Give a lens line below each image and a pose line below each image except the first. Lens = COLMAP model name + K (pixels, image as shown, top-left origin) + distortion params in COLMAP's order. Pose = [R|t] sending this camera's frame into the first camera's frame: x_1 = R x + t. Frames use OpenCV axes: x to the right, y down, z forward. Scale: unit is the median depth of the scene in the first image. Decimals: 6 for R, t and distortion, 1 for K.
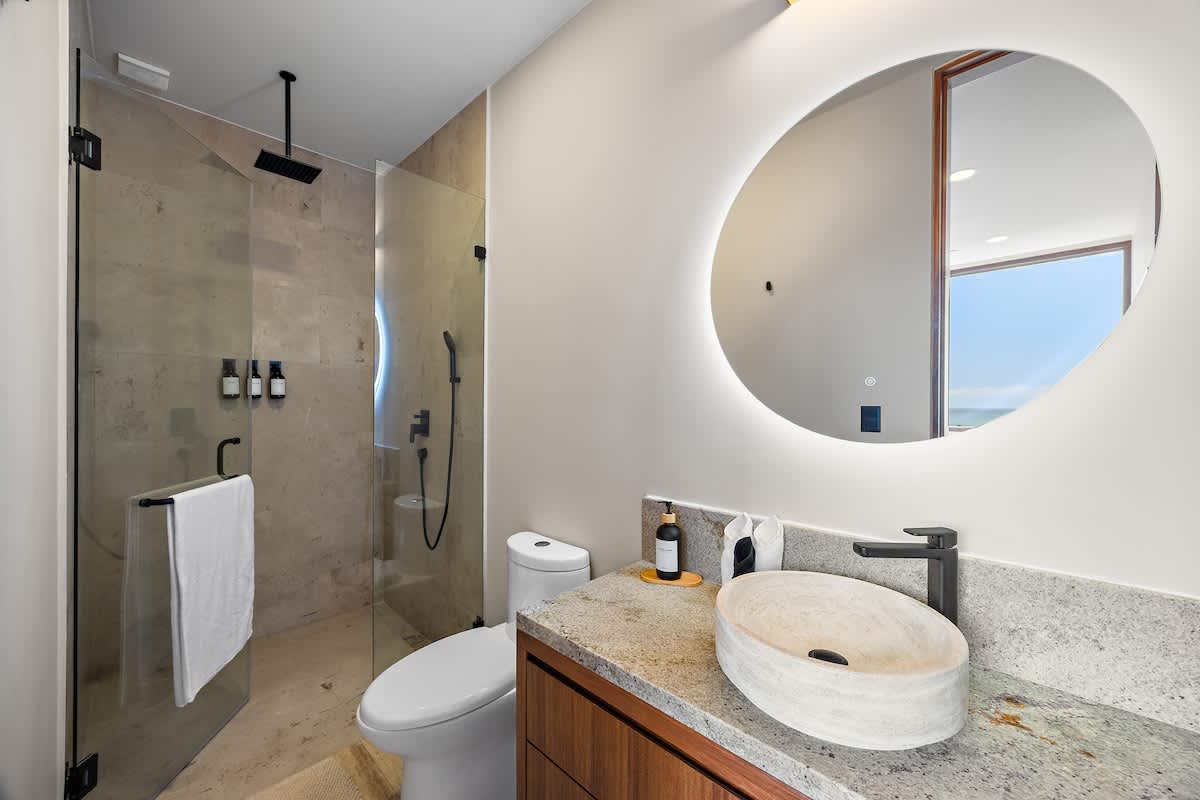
lens RADIAL K [[487.3, 0, 593.7], [0, 487.3, 396.7], [0, 0, 1]] dist [-0.013660, 0.000219]
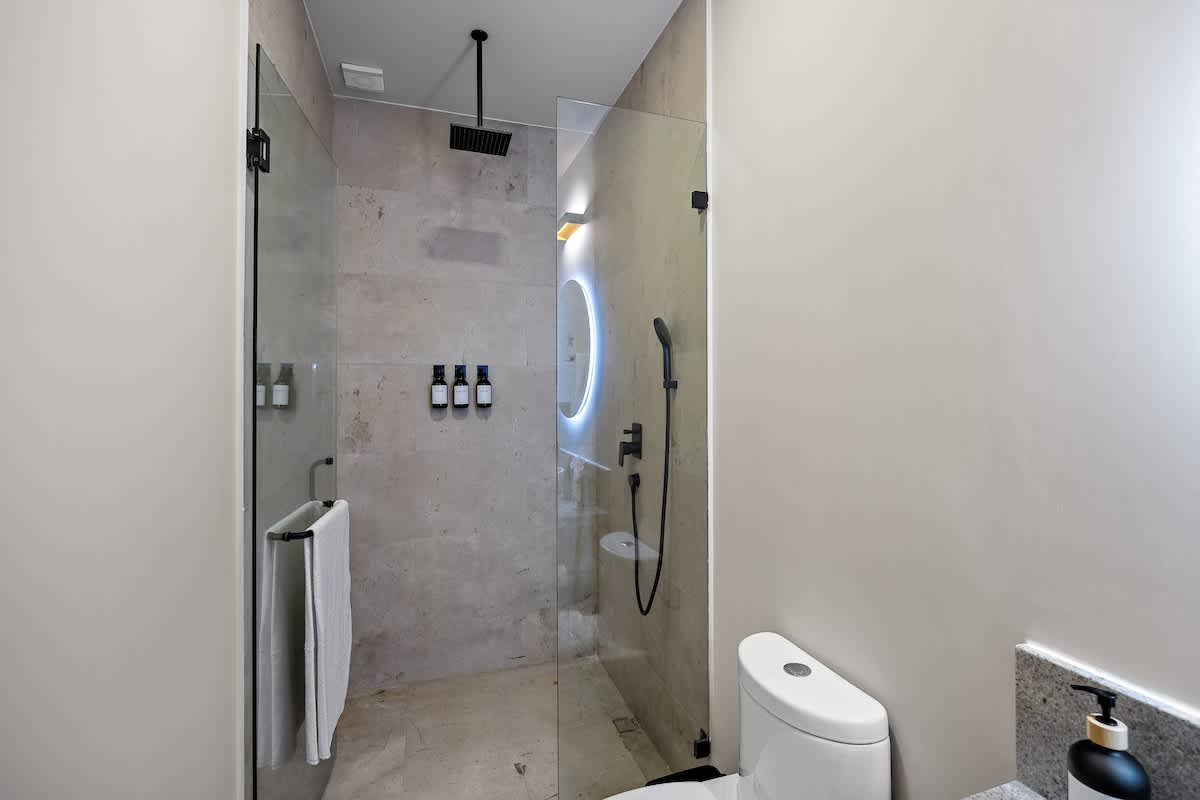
lens RADIAL K [[550.8, 0, 598.8], [0, 550.8, 394.9], [0, 0, 1]] dist [-0.023182, -0.000185]
pose [[0.893821, -0.012281, -0.448256, -0.014283], [0.019615, 0.999739, 0.011722, -0.029180], [0.447995, -0.019270, 0.893828, 0.208967]]
